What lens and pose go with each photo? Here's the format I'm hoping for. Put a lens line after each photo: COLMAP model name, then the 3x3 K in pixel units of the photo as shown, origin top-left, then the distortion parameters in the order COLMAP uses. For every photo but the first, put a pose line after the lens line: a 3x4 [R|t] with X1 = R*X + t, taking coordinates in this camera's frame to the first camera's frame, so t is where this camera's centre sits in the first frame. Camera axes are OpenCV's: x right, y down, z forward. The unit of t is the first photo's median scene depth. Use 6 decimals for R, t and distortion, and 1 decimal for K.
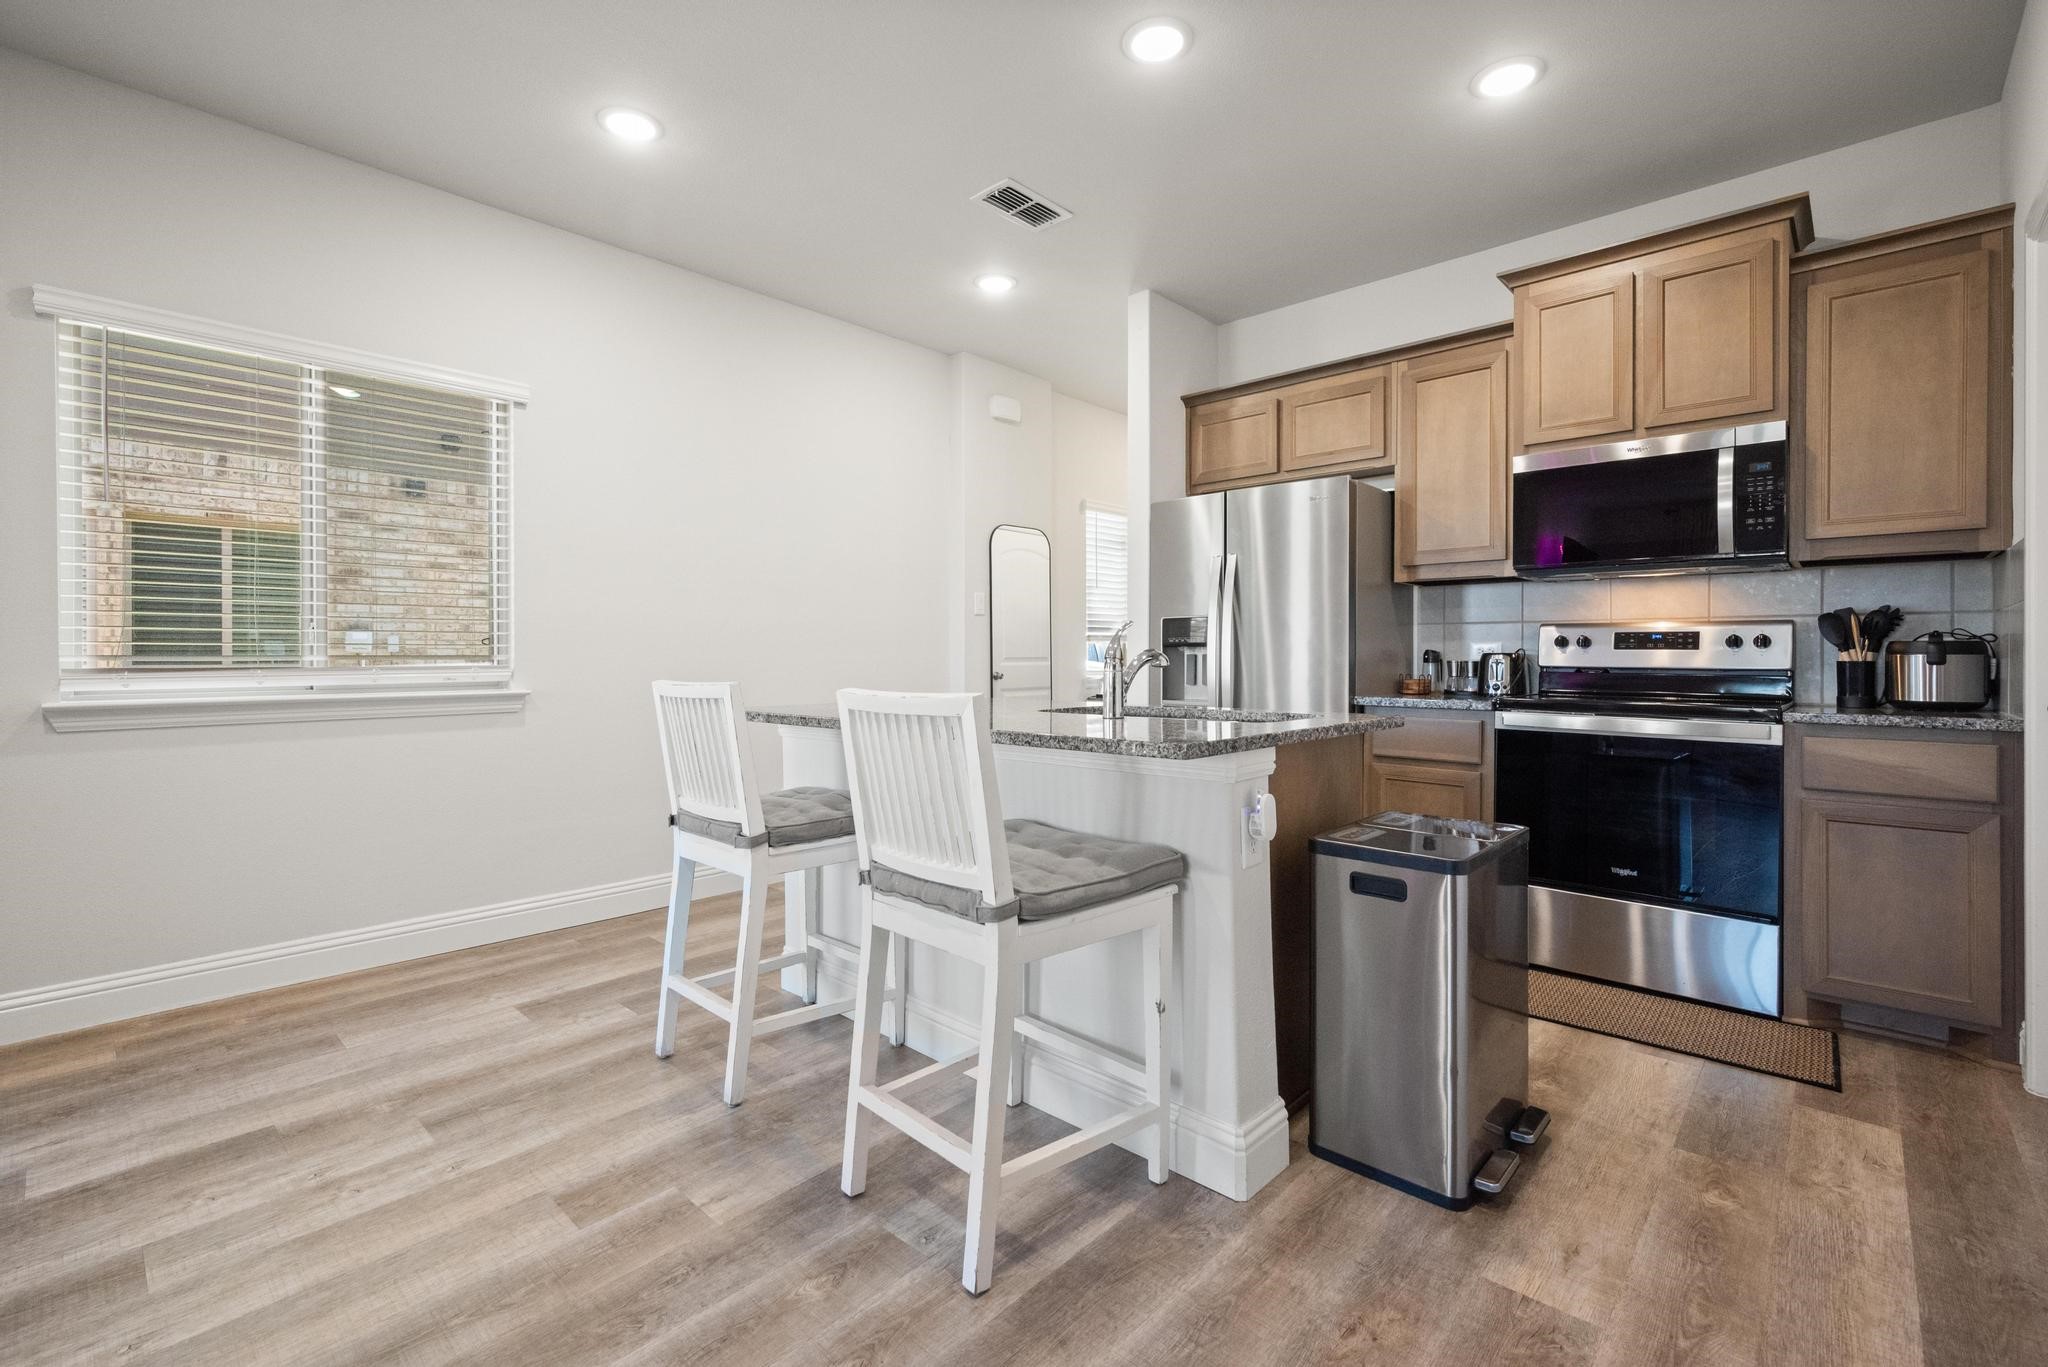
lens RADIAL K [[899.6, 0, 1024.7], [0, 899.6, 649.1], [0, 0, 1]] dist [0.000036, 0.000560]
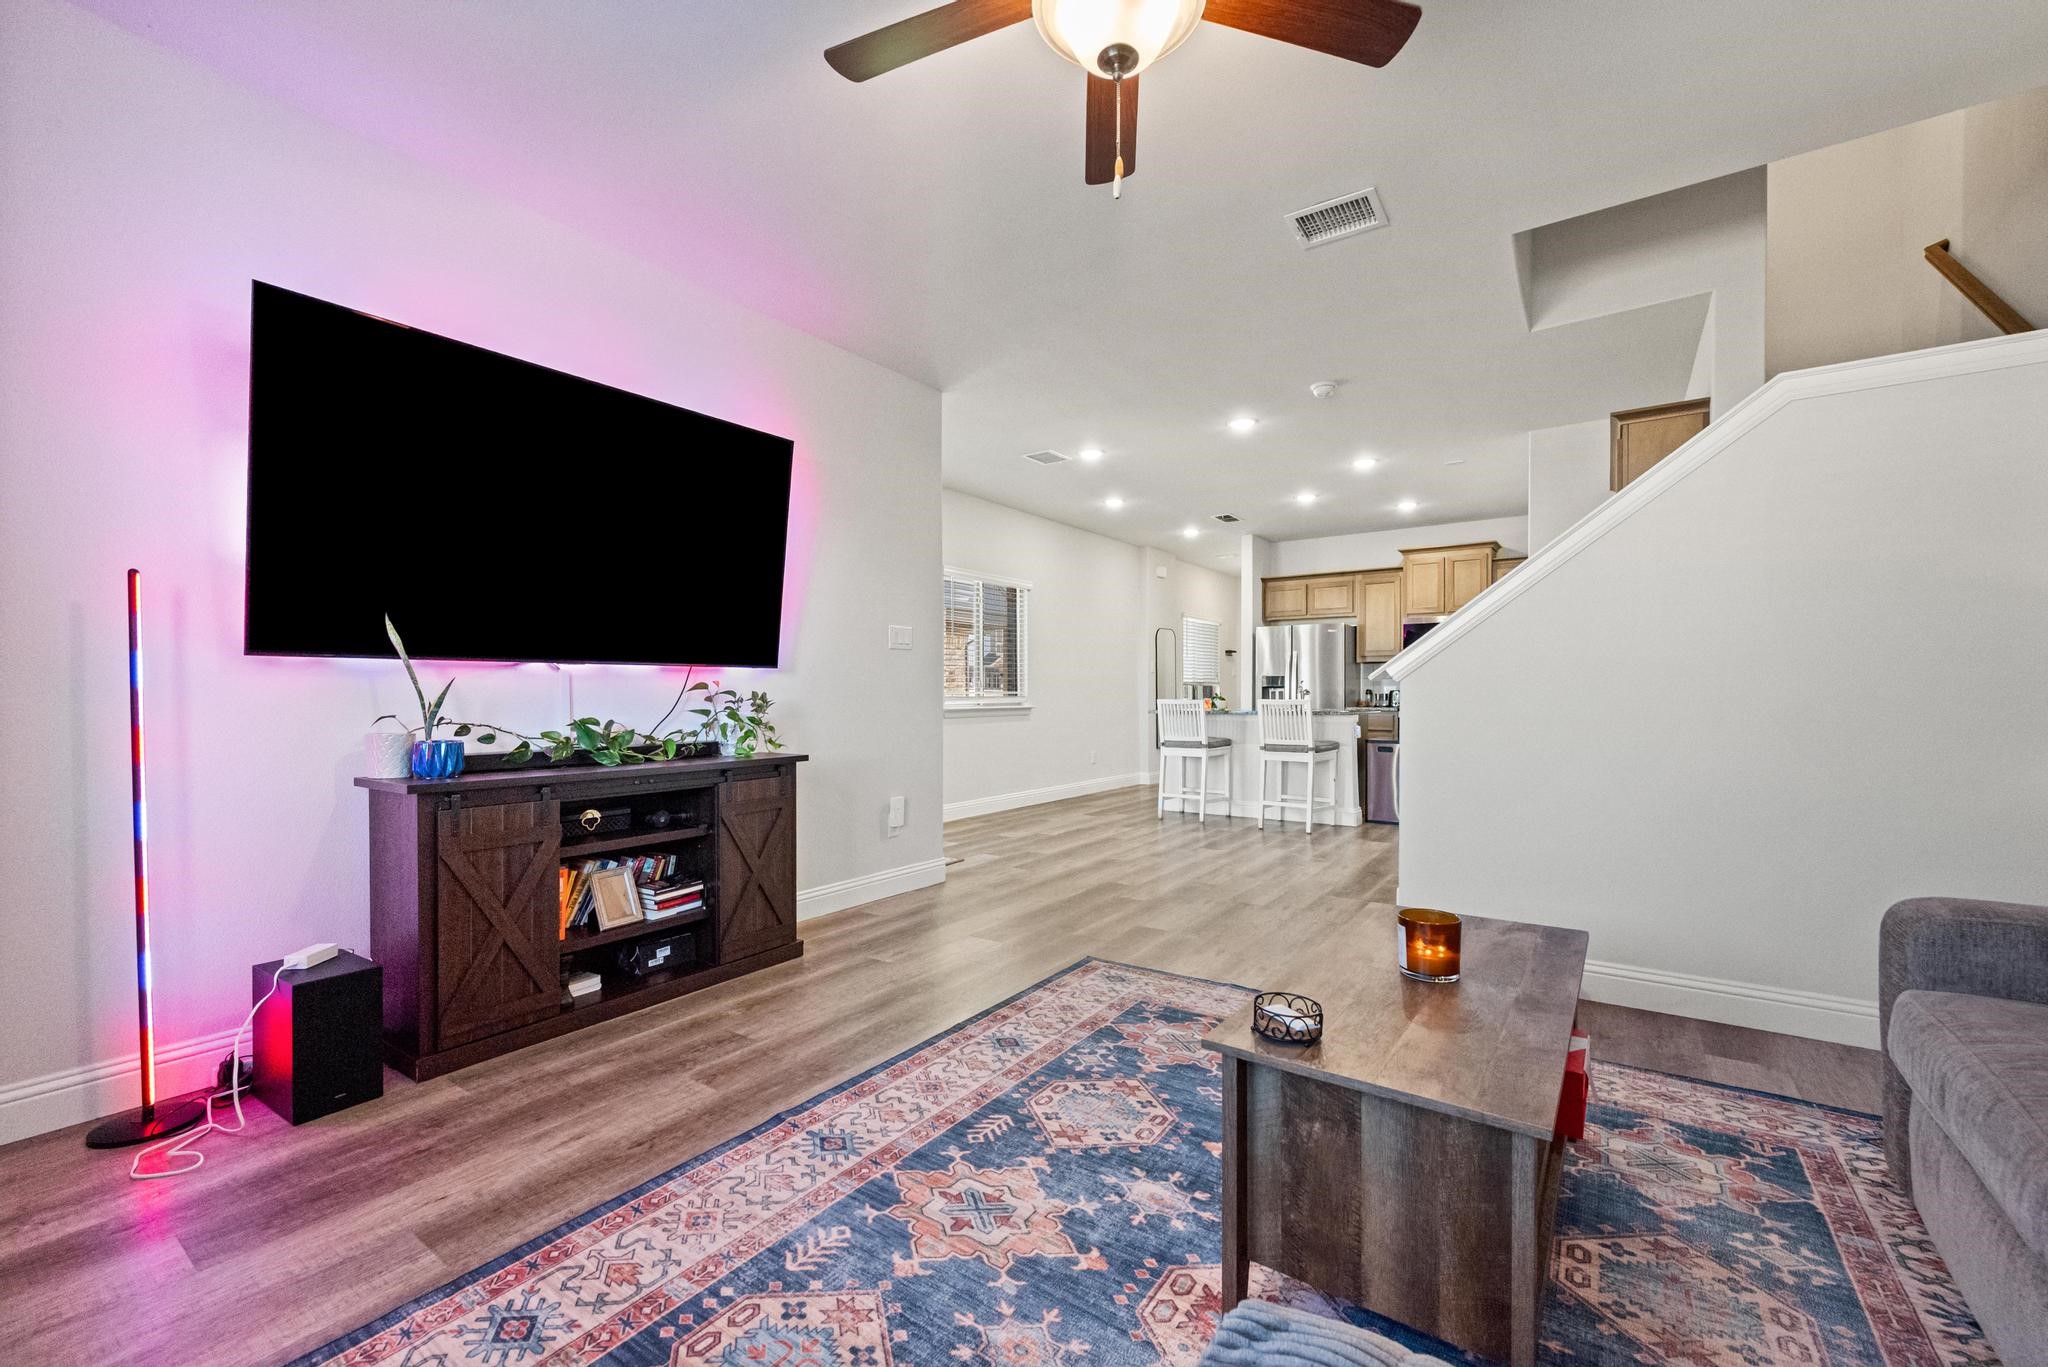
lens RADIAL K [[820.8, 0, 1021.9], [0, 820.8, 693.5], [0, 0, 1]] dist [-0.026108, -0.000020]
pose [[0.992675, -0.001785, 0.120804, -1.040327], [0.001127, 0.999984, 0.005515, -0.000864], [-0.120812, -0.005339, 0.992661, -1.512778]]
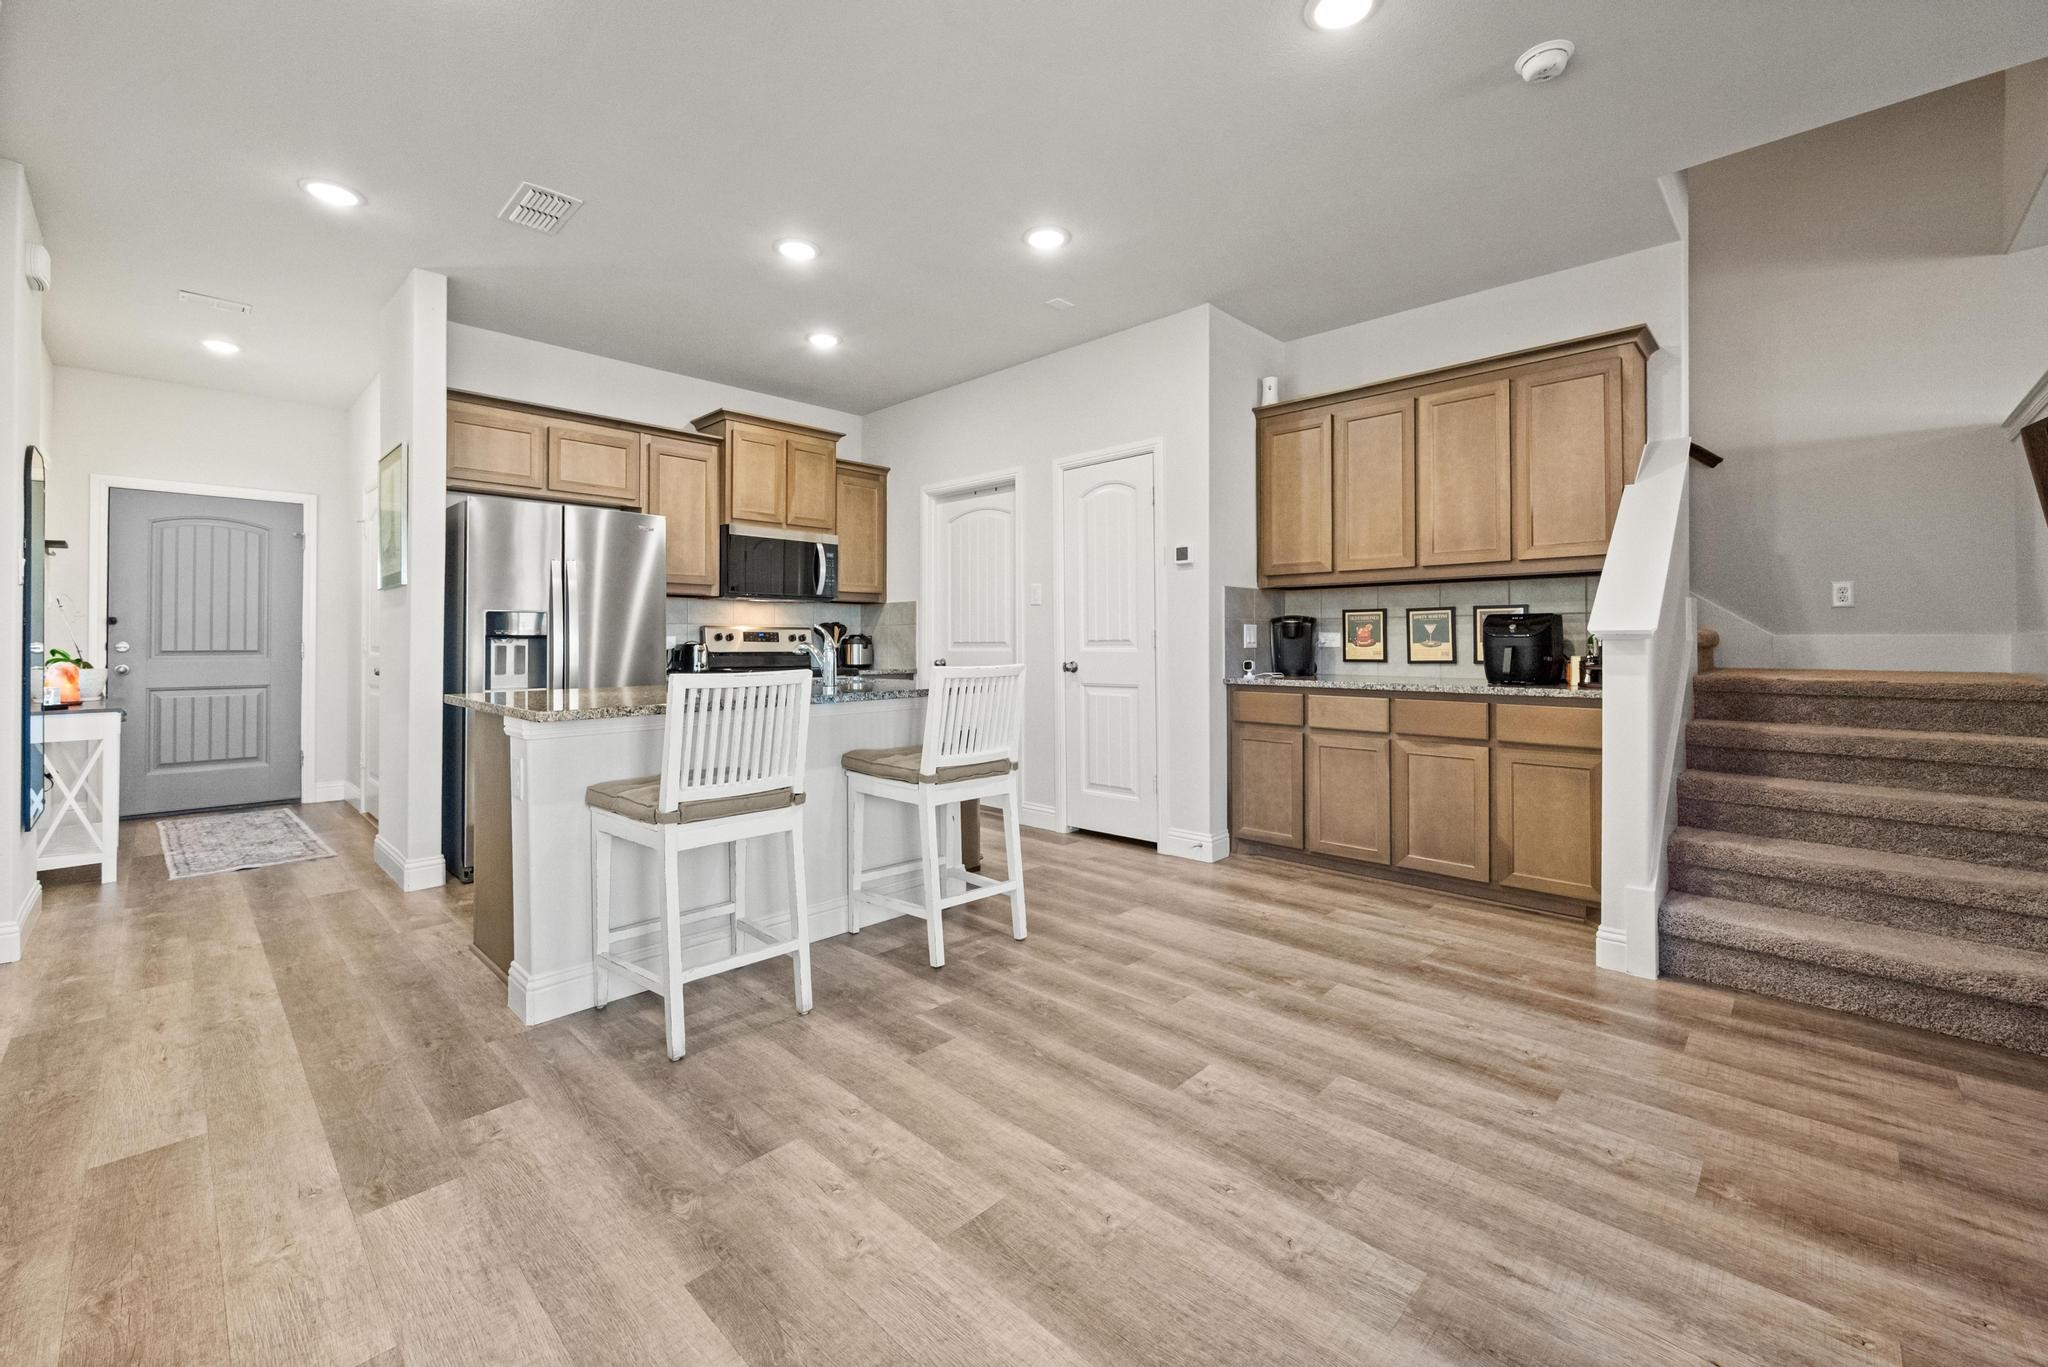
lens RADIAL K [[825.3, 0, 1021.1], [0, 825.3, 635.2], [0, 0, 1]] dist [0.000681, 0.000030]
pose [[0.021039, 0.008008, 0.999747, -1.094535], [-0.003444, 0.999963, -0.007937, -0.002392], [-0.999773, -0.003276, 0.021066, 0.512528]]
